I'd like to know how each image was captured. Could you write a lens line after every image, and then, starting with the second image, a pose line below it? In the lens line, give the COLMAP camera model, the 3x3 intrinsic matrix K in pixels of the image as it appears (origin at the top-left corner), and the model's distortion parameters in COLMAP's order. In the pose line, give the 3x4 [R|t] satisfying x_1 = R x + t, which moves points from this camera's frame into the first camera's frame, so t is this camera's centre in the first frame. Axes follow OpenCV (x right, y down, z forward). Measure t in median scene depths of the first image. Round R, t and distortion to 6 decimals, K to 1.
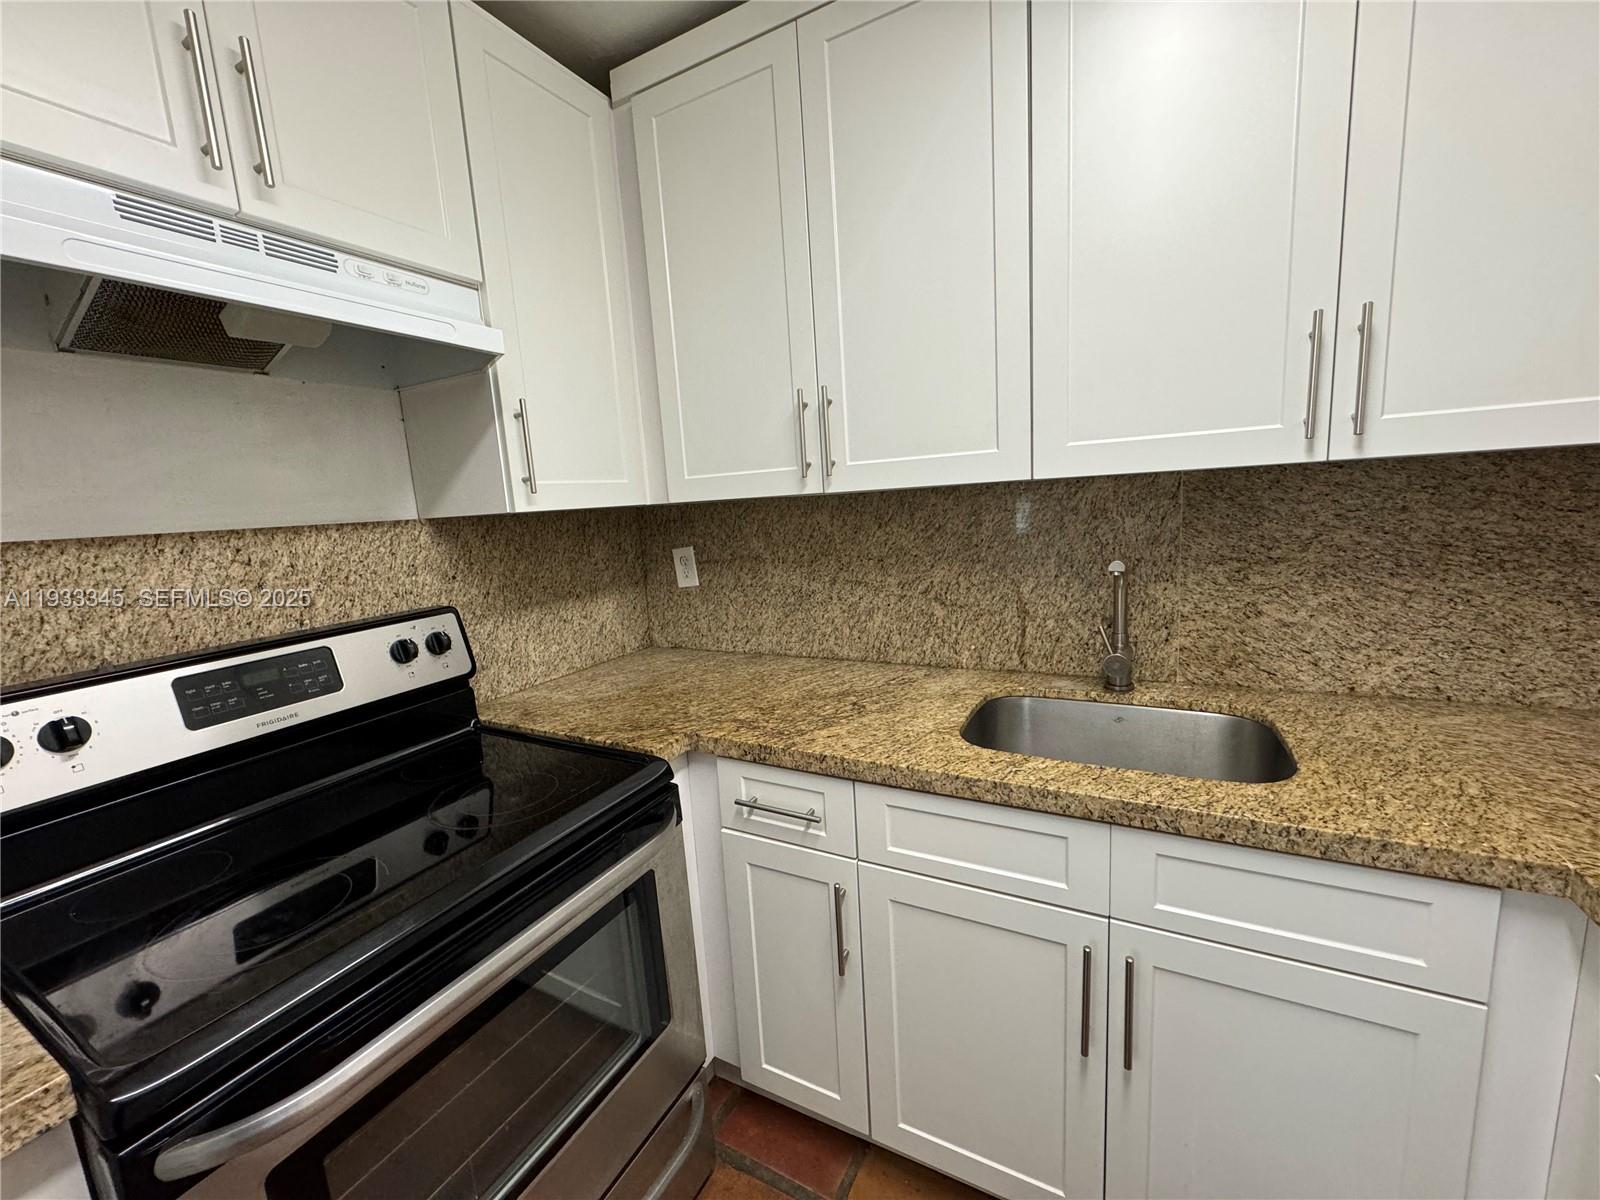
lens RADIAL K [[639.7, 0, 800.0], [0, 639.7, 600.0], [0, 0, 1]] dist [-0.000882, 0.000021]
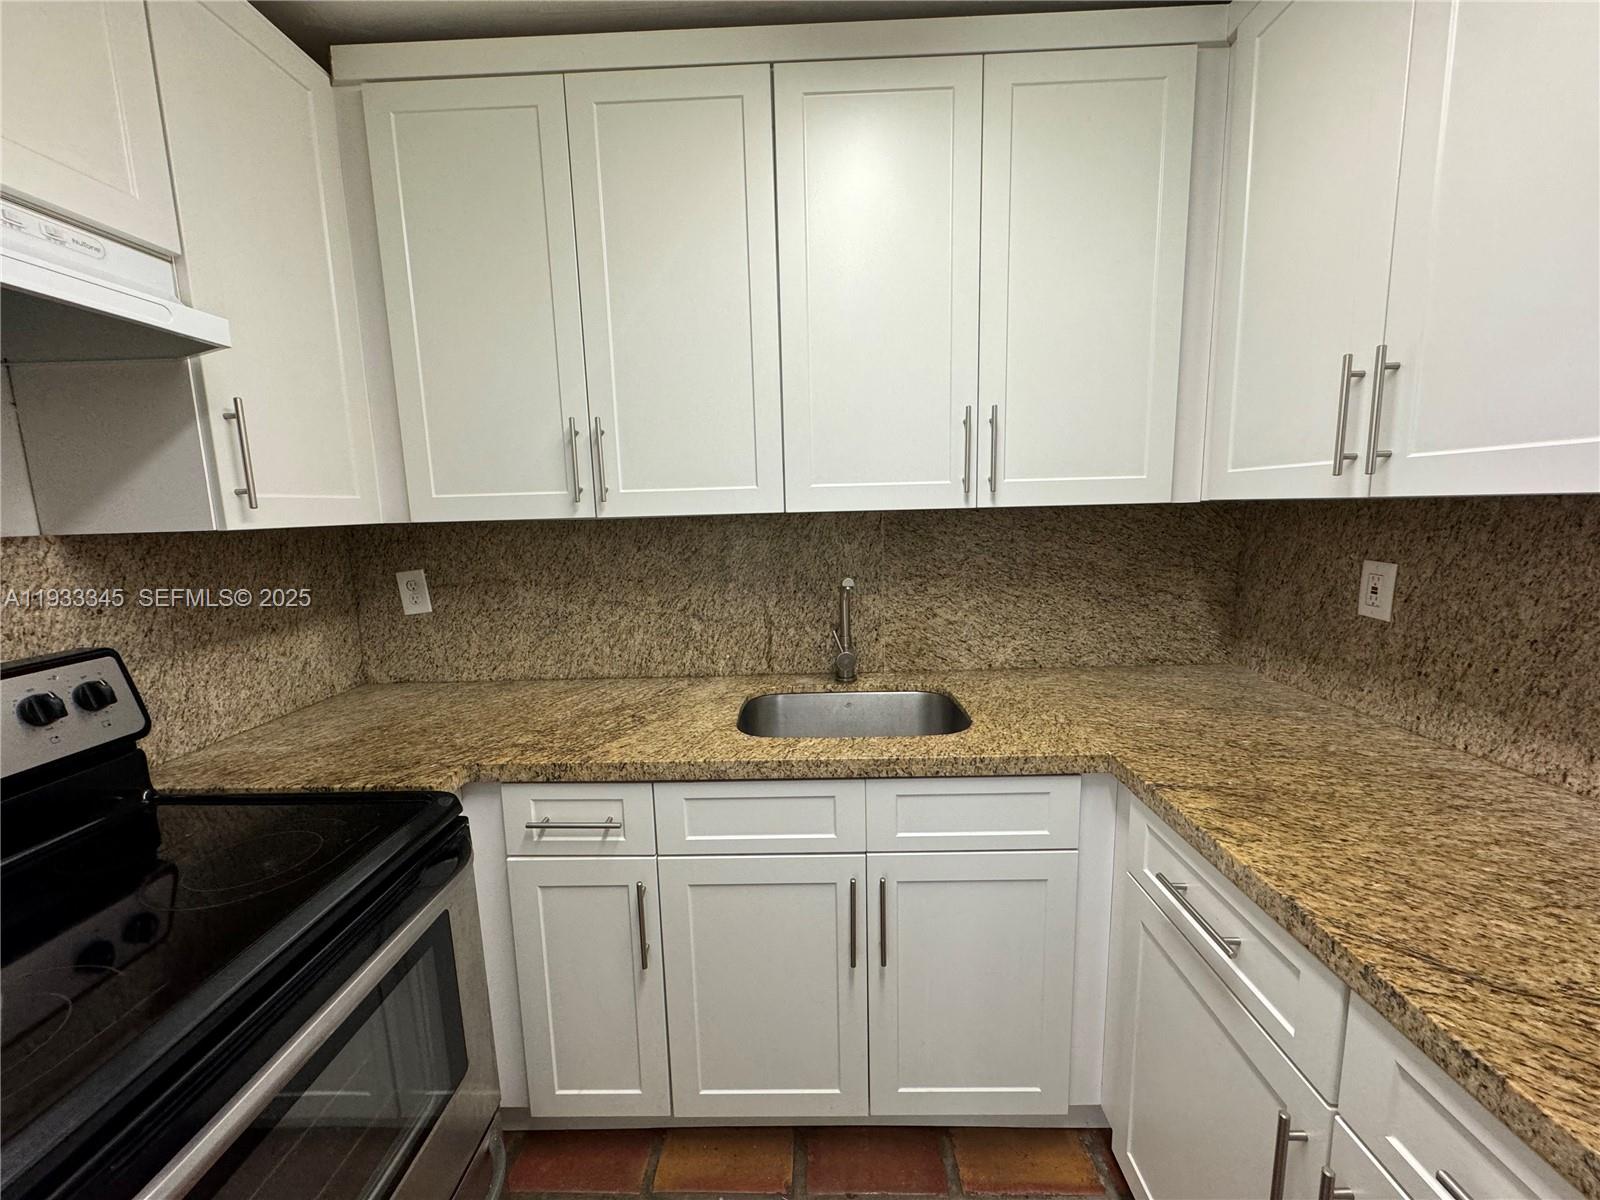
lens RADIAL K [[639.7, 0, 800.0], [0, 639.7, 600.0], [0, 0, 1]] dist [-0.000882, 0.000021]
pose [[0.890408, -0.028700, 0.454258, -0.158898], [0.043874, 0.998775, -0.022897, 0.006927], [-0.453045, 0.040318, 0.890576, -0.086705]]
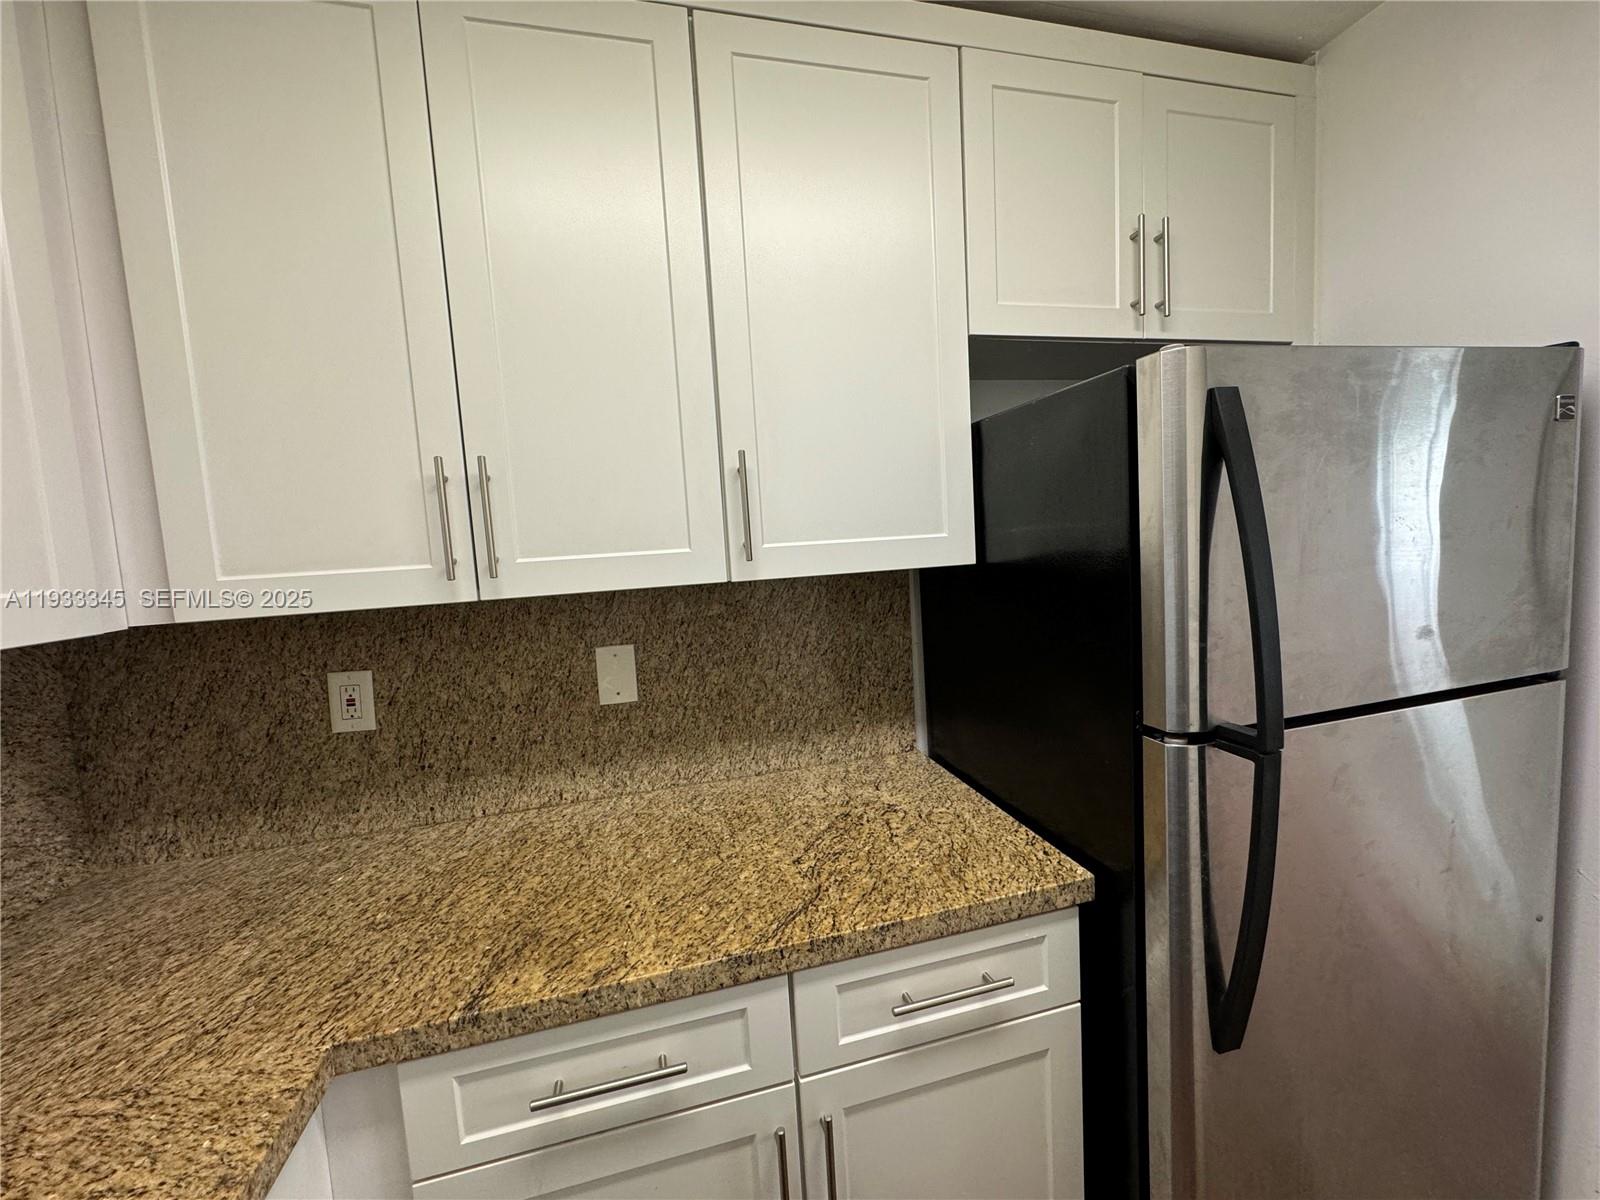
lens RADIAL K [[639.7, 0, 800.0], [0, 639.7, 600.0], [0, 0, 1]] dist [-0.000882, 0.000021]
pose [[-0.671882, 0.034500, 0.739855, -0.033551], [0.214213, 0.965275, 0.149521, -0.139344], [-0.709005, 0.258947, -0.655941, 0.524358]]
